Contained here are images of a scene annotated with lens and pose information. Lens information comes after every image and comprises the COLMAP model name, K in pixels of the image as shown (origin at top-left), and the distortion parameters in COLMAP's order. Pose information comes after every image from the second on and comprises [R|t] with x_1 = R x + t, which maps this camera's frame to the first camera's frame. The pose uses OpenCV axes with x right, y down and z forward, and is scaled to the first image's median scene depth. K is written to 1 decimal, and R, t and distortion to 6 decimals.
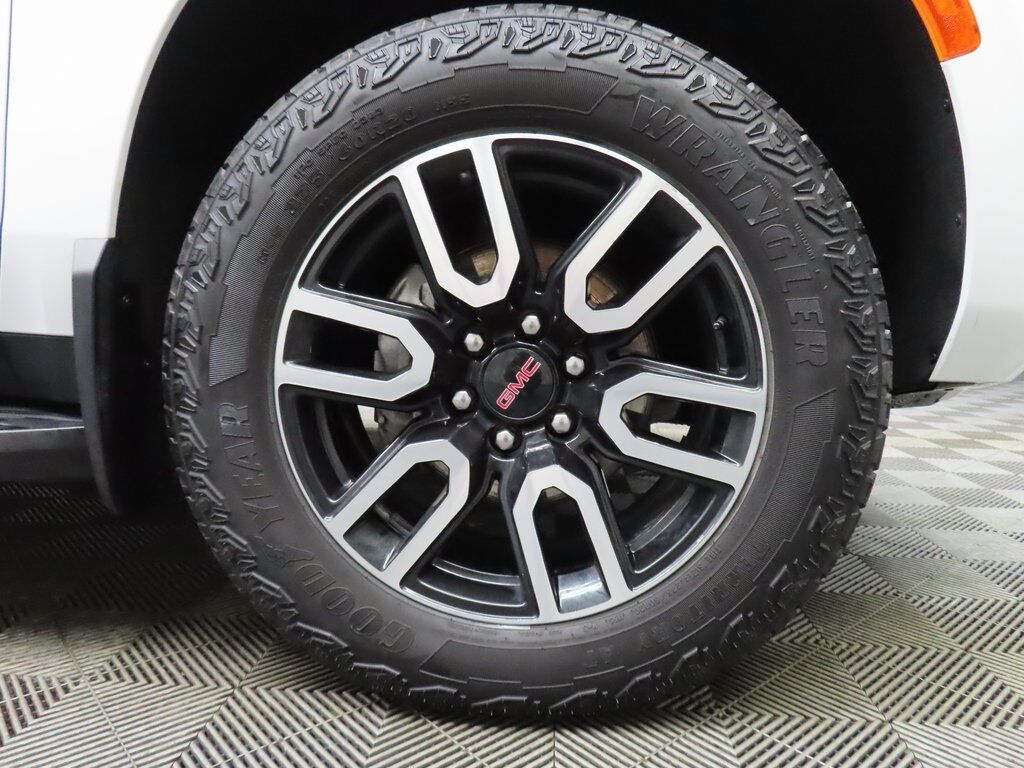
lens RADIAL K [[731.3, 0, 512.0], [0, 731.3, 384.0], [0, 0, 1]] dist [-0.008800, -0.002985]
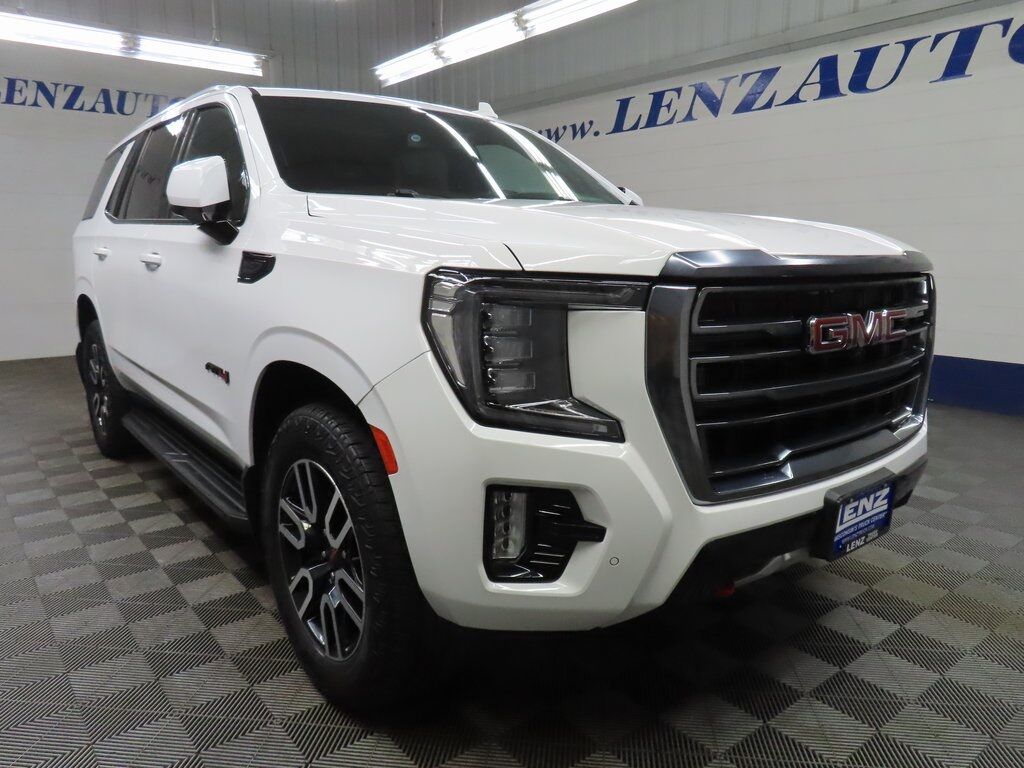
lens RADIAL K [[731.3, 0, 512.0], [0, 731.3, 384.0], [0, 0, 1]] dist [-0.008800, -0.002985]
pose [[0.670418, 0.123484, -0.731636, 2.210835], [-0.082423, 0.992346, 0.091960, -0.877513], [0.737392, -0.001349, 0.675464, -0.166284]]
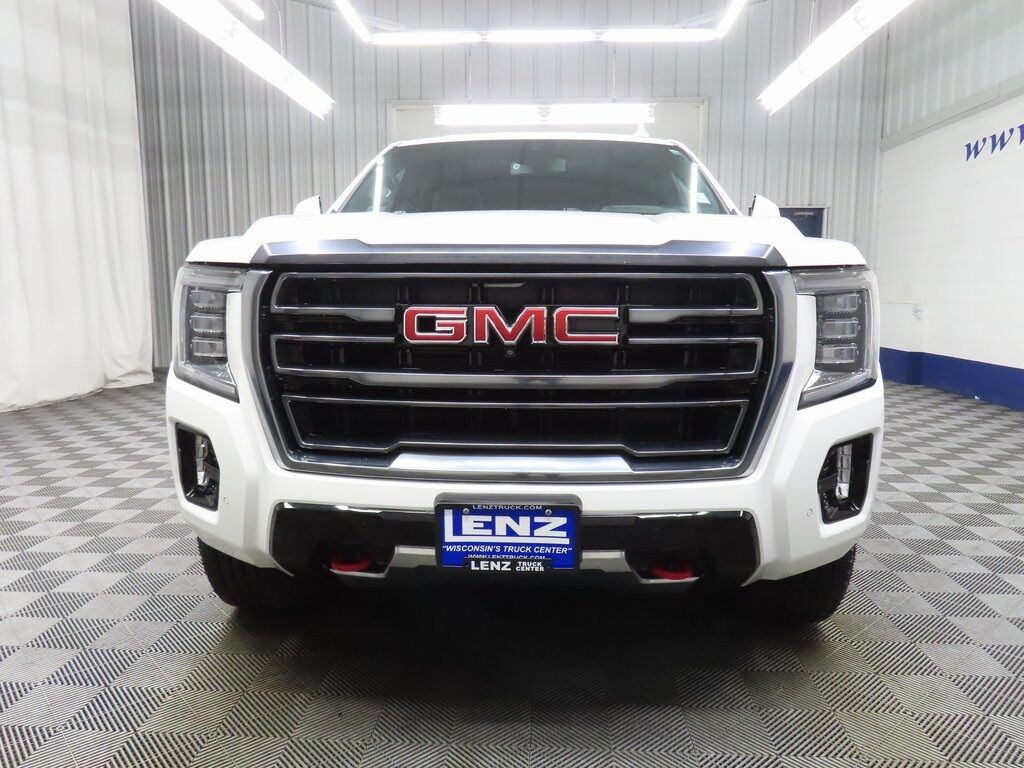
lens RADIAL K [[739.2, 0, 519.5], [0, 739.2, 378.2], [0, 0, 1]] dist [-0.007920, -0.004302]
pose [[0.010835, 0.105878, -0.994320, 3.299226], [-0.124081, 0.986835, 0.103729, -0.998368], [0.992213, 0.122253, 0.023830, 2.112766]]
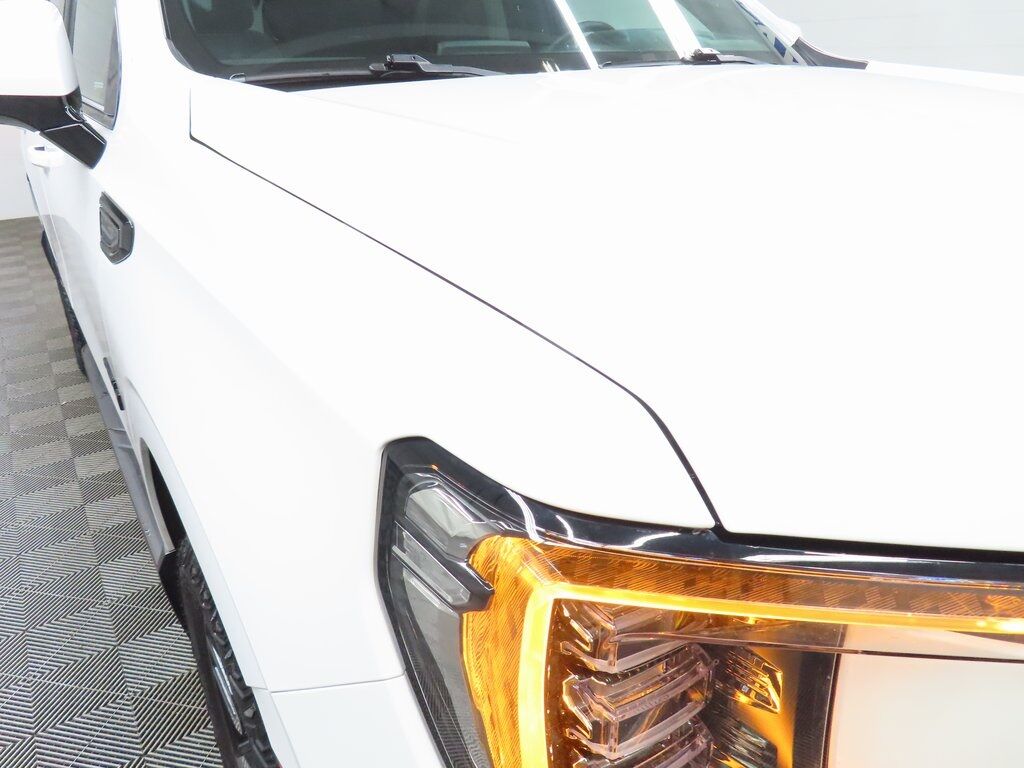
lens RADIAL K [[731.3, 0, 512.0], [0, 731.3, 384.0], [0, 0, 1]] dist [-0.008800, -0.002985]
pose [[0.601991, 0.310665, -0.735591, 1.104483], [-0.078683, 0.939808, 0.332520, -1.236652], [0.794617, -0.142296, 0.590200, 0.702426]]
